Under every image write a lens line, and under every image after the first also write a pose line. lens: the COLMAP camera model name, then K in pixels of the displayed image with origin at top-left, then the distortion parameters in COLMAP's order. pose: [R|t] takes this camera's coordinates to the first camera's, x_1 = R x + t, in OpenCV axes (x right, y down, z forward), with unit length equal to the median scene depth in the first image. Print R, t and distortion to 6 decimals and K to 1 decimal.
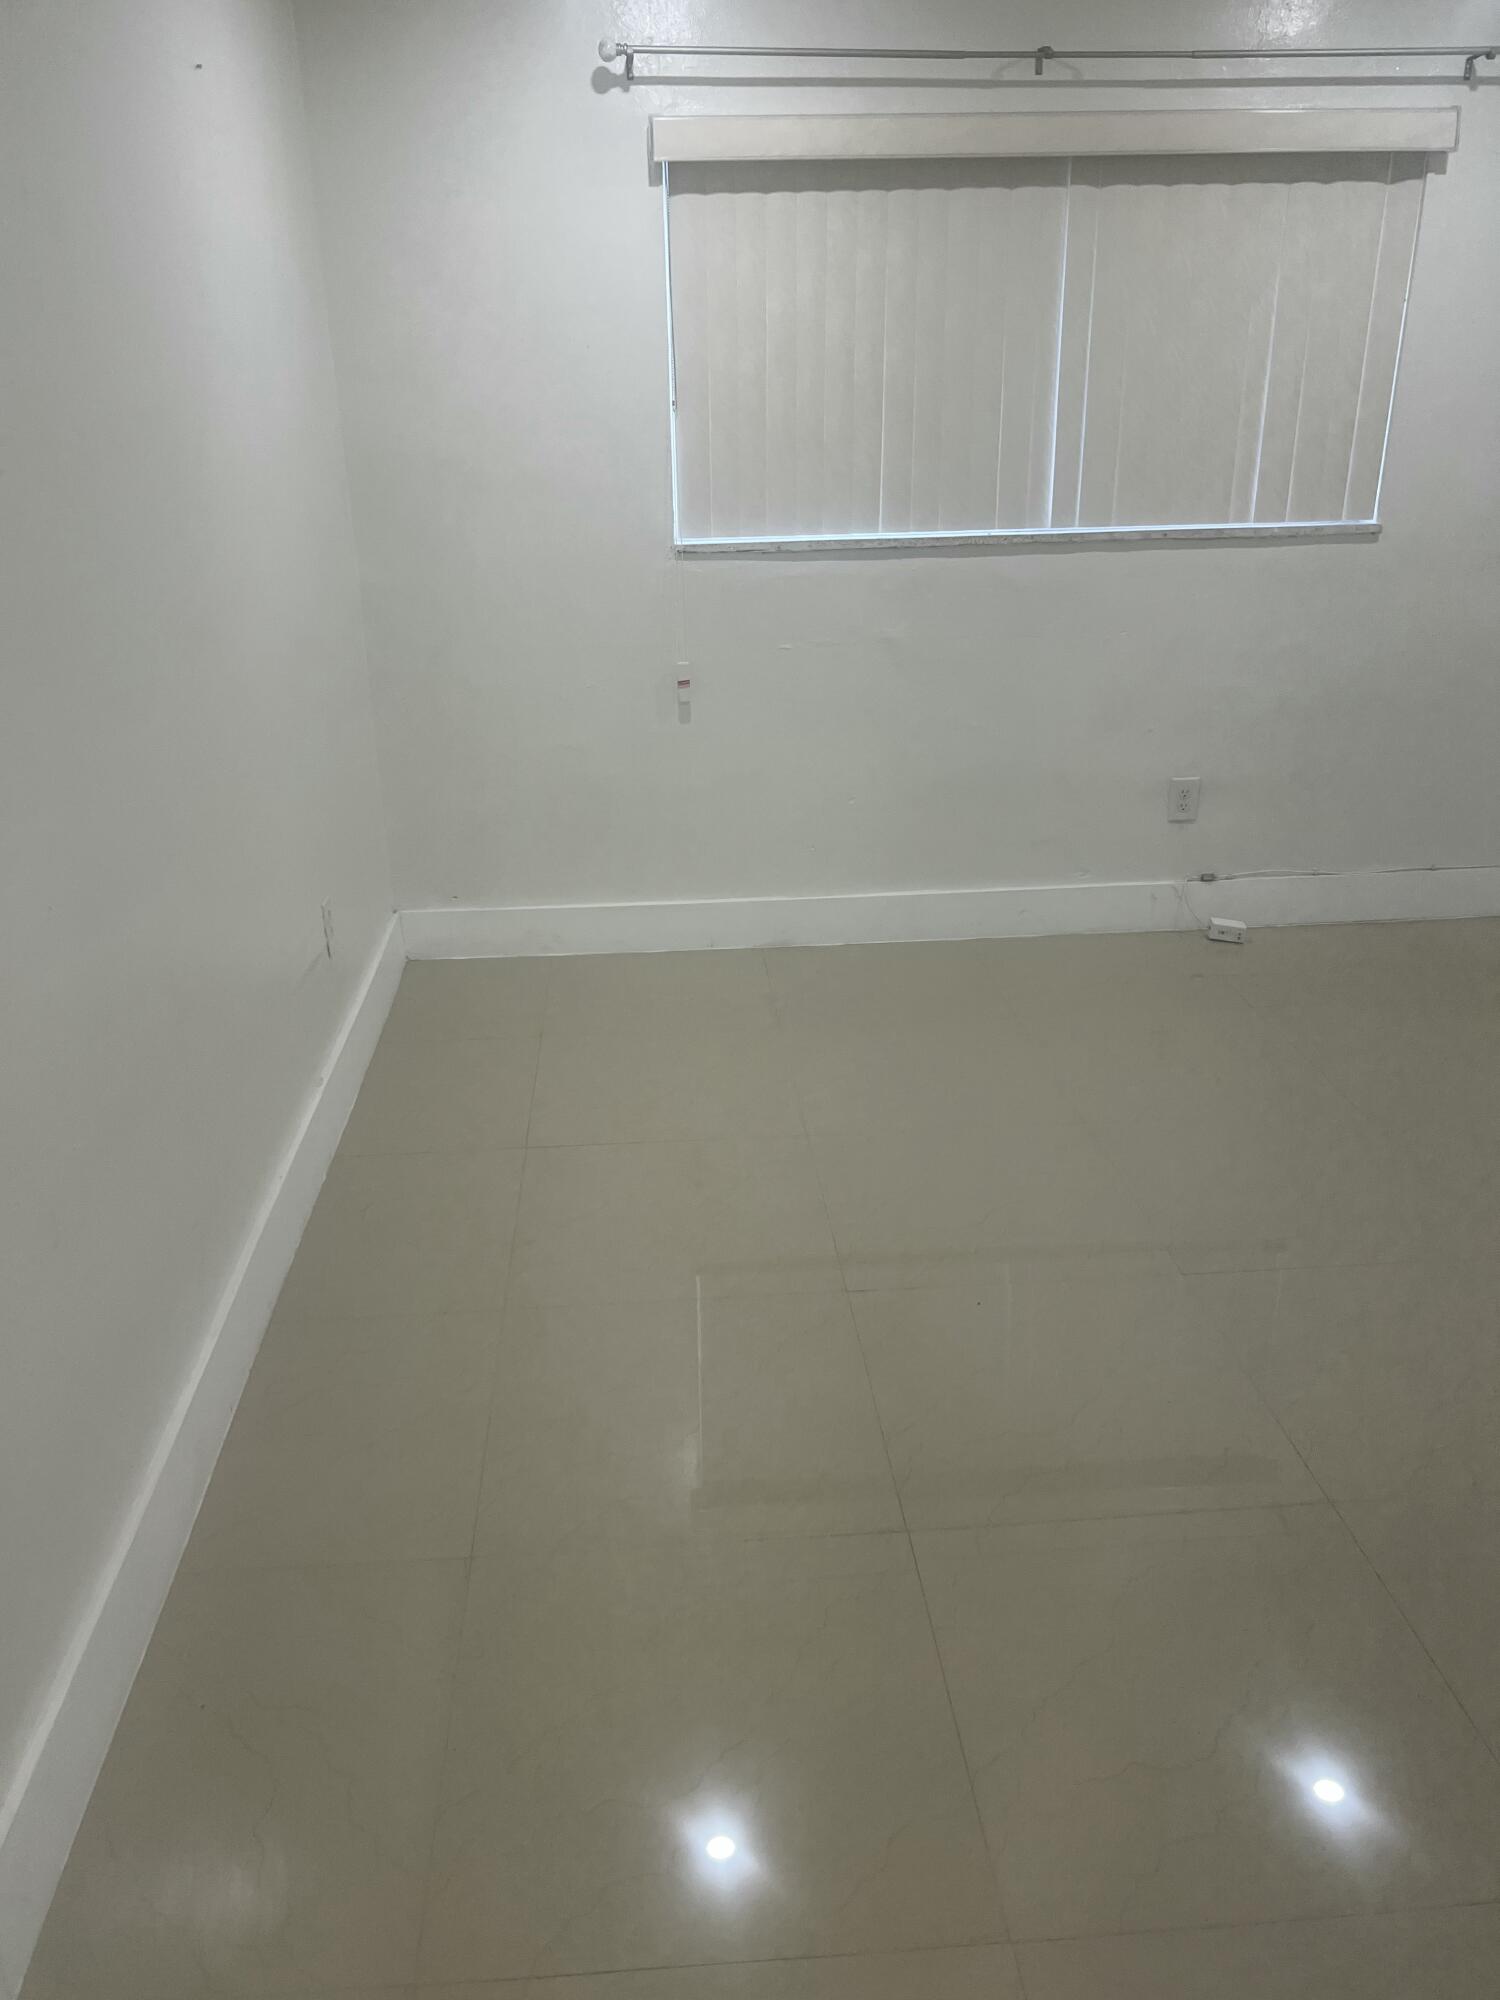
lens RADIAL K [[1489.6, 0, 741.4], [0, 1489.6, 1005.7], [0, 0, 1]] dist [0.007322, -0.016086]
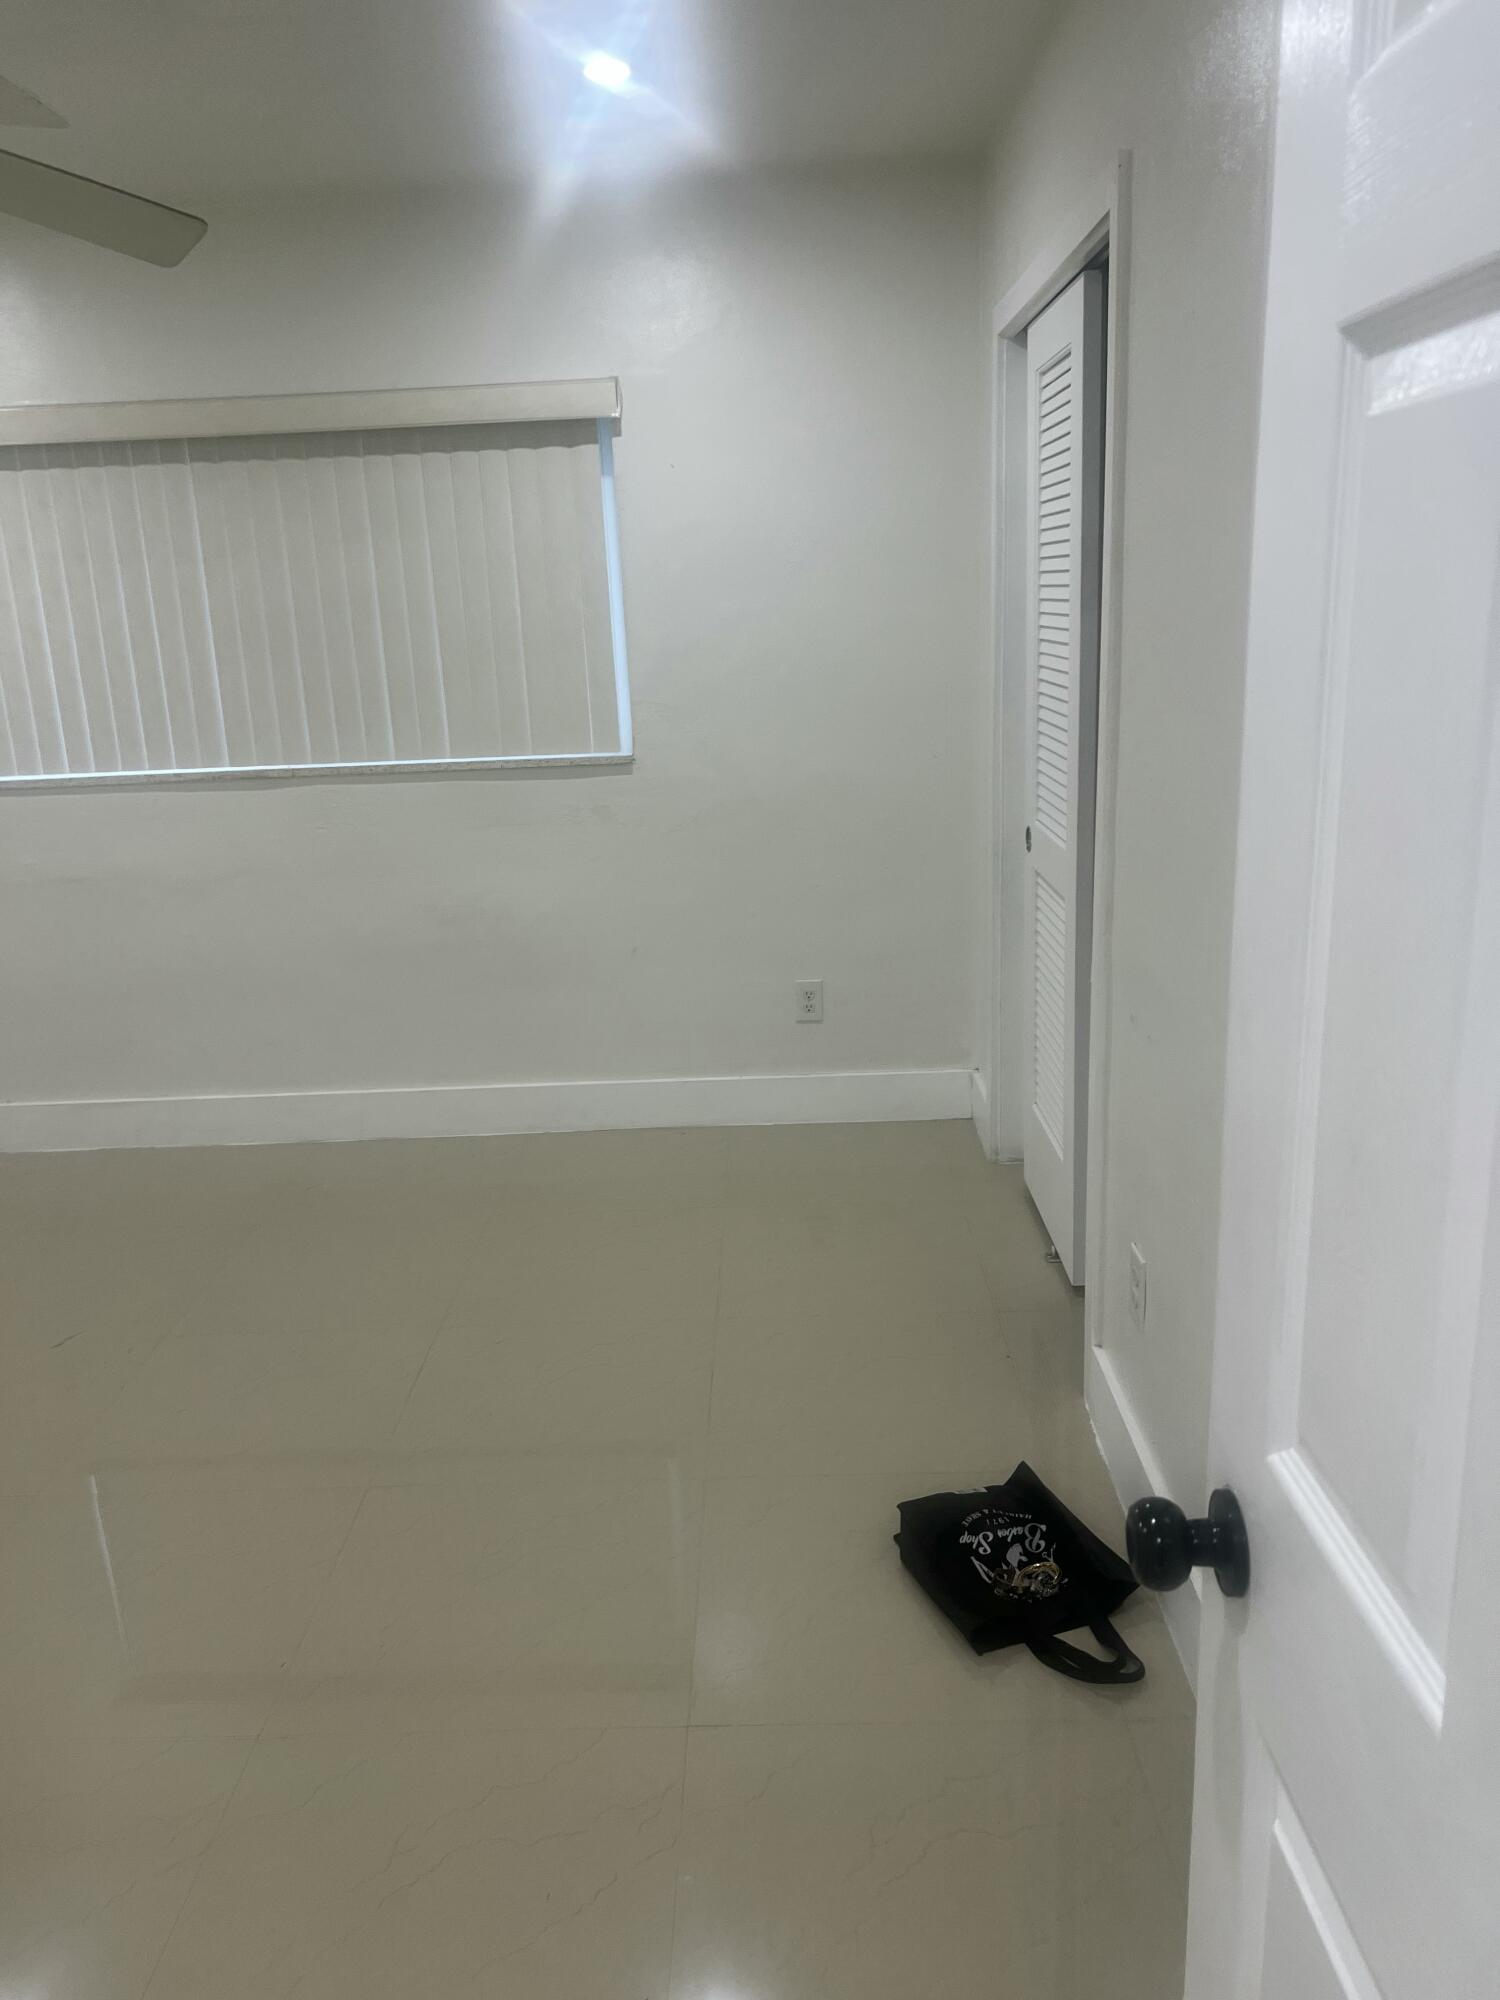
lens RADIAL K [[1428.8, 0, 750.0], [0, 1428.8, 1000.0], [0, 0, 1]] dist [0.056917, -0.005516]
pose [[0.995313, 0.000725, -0.096701, 0.590365], [-0.012710, 0.992278, -0.123378, -0.026822], [0.095865, 0.124029, 0.987637, 0.029671]]
